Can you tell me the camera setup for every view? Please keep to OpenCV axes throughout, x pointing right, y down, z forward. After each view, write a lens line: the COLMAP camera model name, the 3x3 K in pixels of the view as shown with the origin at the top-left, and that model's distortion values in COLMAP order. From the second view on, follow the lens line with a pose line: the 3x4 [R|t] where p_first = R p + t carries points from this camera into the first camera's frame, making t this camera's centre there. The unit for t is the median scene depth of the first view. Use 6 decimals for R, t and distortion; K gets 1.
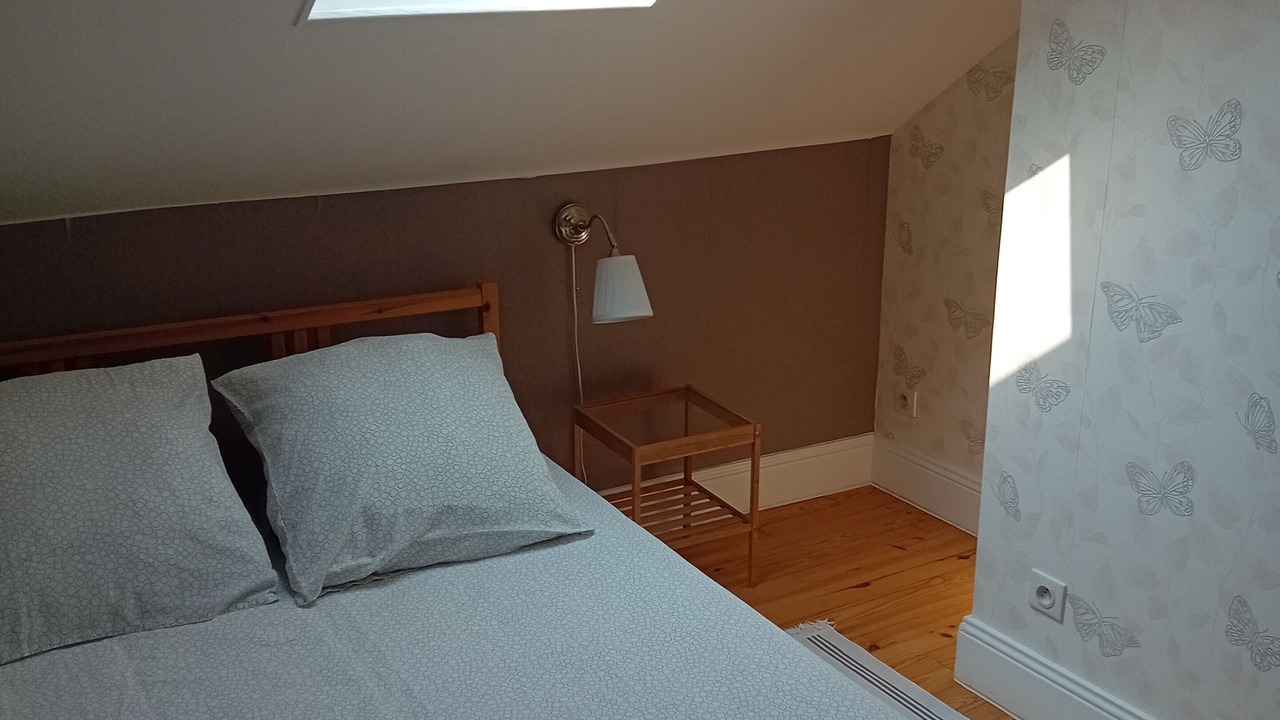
lens RADIAL K [[1290.8, 0, 641.8], [0, 1290.8, 361.2], [0, 0, 1]] dist [0.001185, 0.000000]
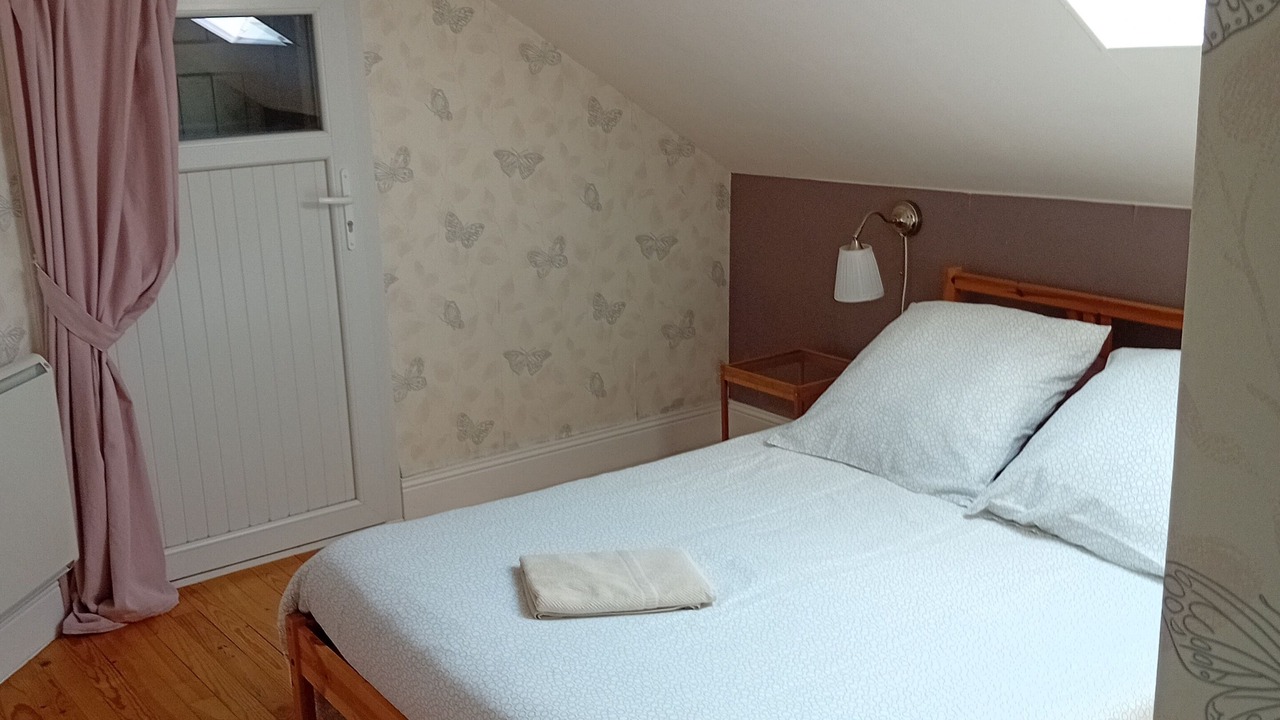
lens RADIAL K [[1290.8, 0, 640.3], [0, 1290.8, 357.5], [0, 0, 1]] dist [0.001185, 0.000000]
pose [[0.144802, 0.253520, -0.956431, 0.816683], [-0.260736, 0.942231, 0.210281, -0.129902], [0.954489, 0.218927, 0.202539, 0.403663]]
